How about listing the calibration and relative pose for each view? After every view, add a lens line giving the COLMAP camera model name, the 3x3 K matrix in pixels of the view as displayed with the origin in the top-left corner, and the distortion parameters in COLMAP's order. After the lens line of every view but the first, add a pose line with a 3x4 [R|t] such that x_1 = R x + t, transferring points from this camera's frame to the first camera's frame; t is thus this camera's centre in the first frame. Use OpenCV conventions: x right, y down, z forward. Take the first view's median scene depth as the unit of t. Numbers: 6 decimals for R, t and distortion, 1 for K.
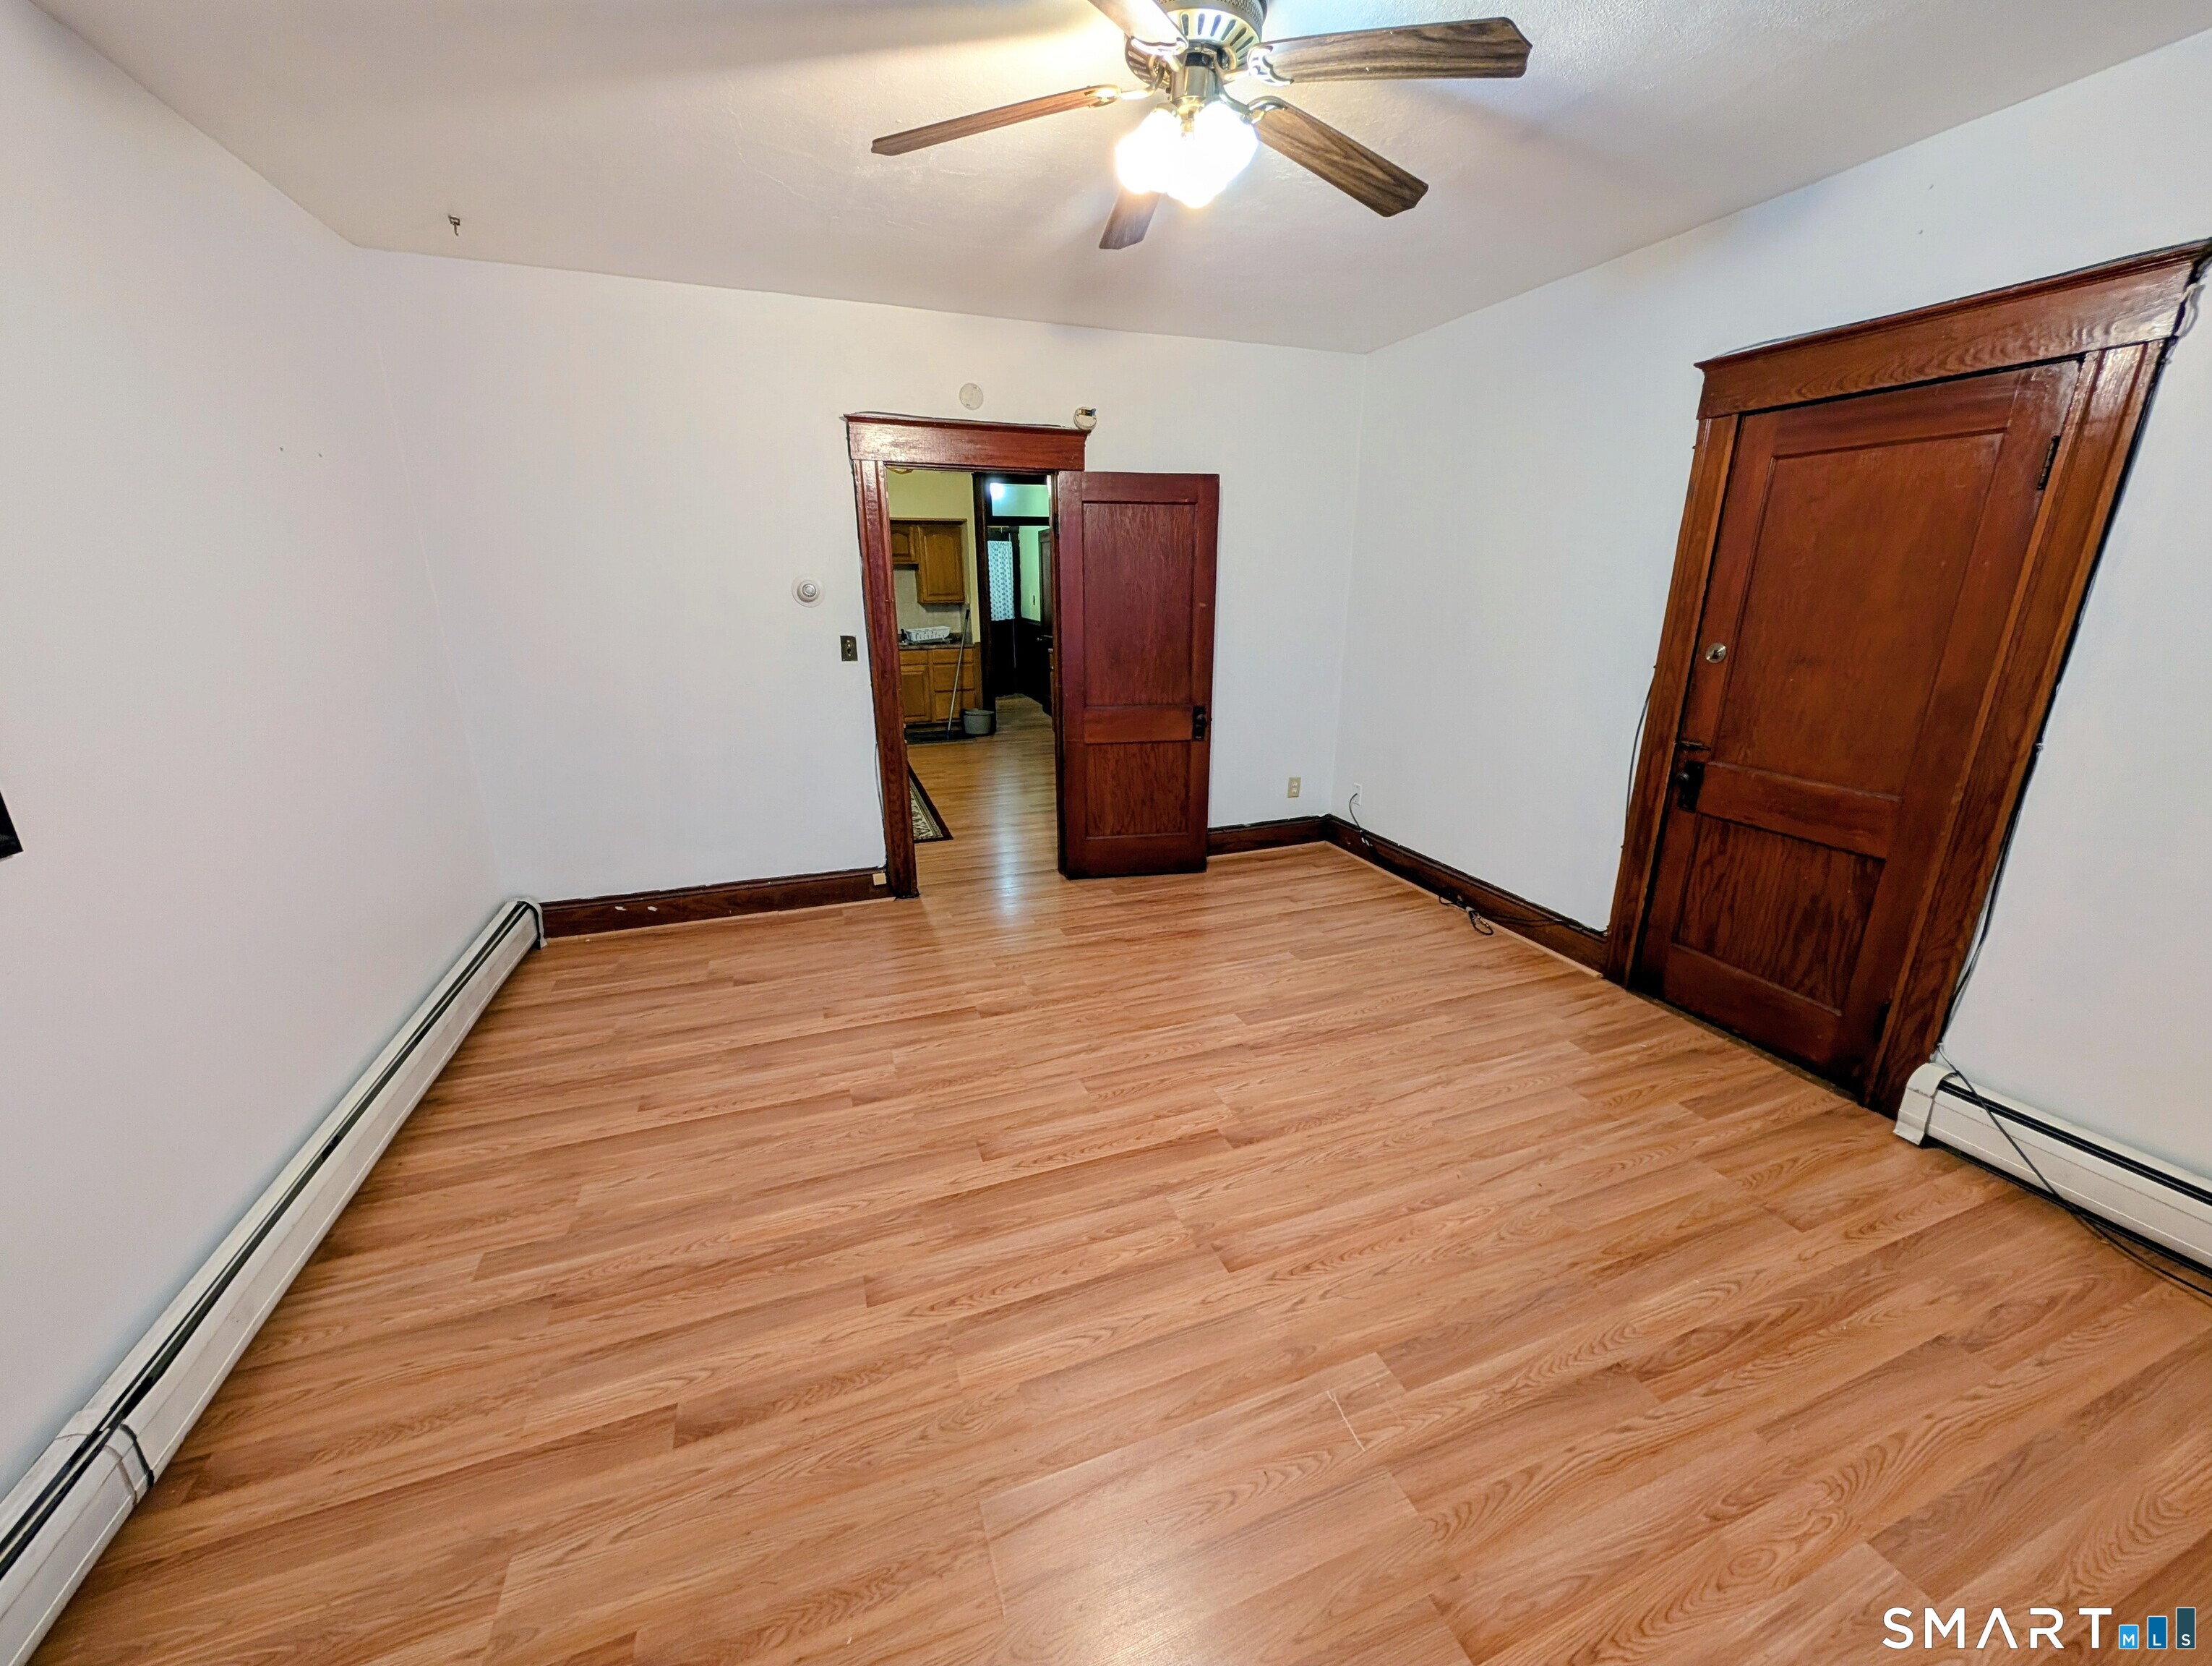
lens RADIAL K [[842.0, 0, 1105.3], [0, 842.0, 833.6], [0, 0, 1]] dist [0.003166, -0.000205]
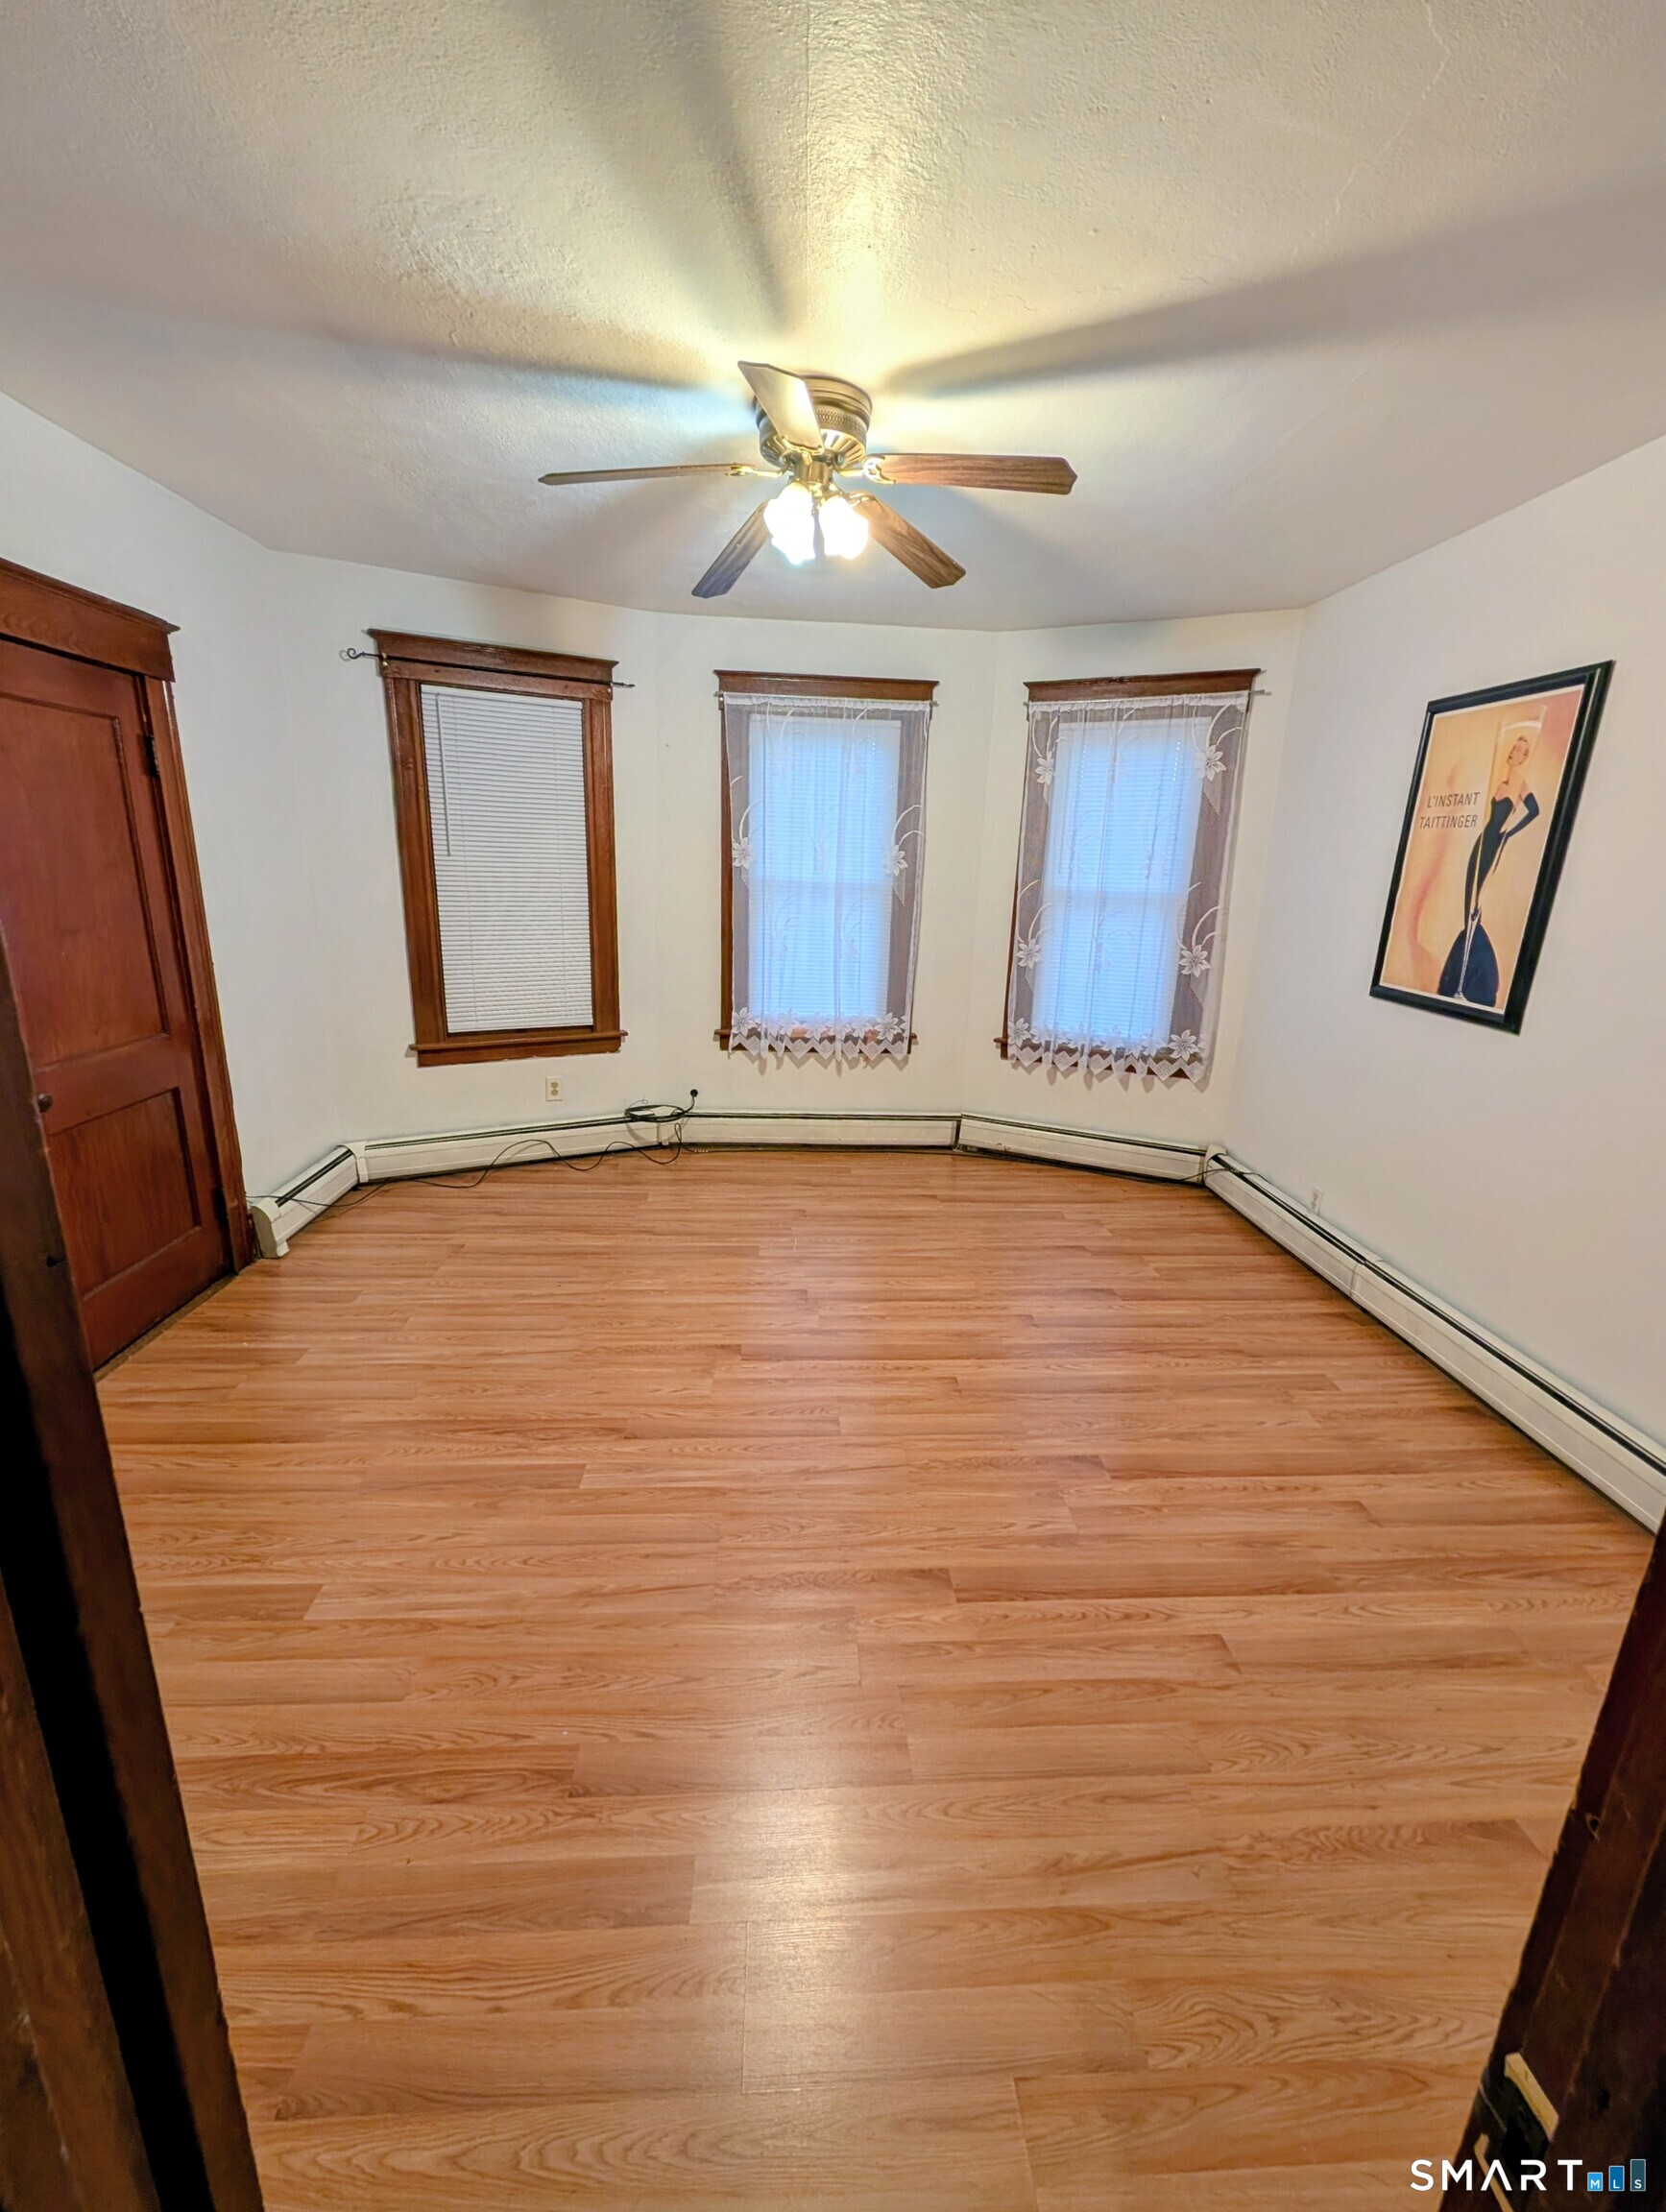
lens RADIAL K [[842.0, 0, 838.4], [0, 842.0, 1091.5], [0, 0, 1]] dist [0.003166, -0.000205]
pose [[-0.953277, -0.102724, 0.284095, -0.265556], [0.062742, 0.852585, 0.518809, -0.511701], [-0.295509, 0.512393, -0.806305, 1.691470]]
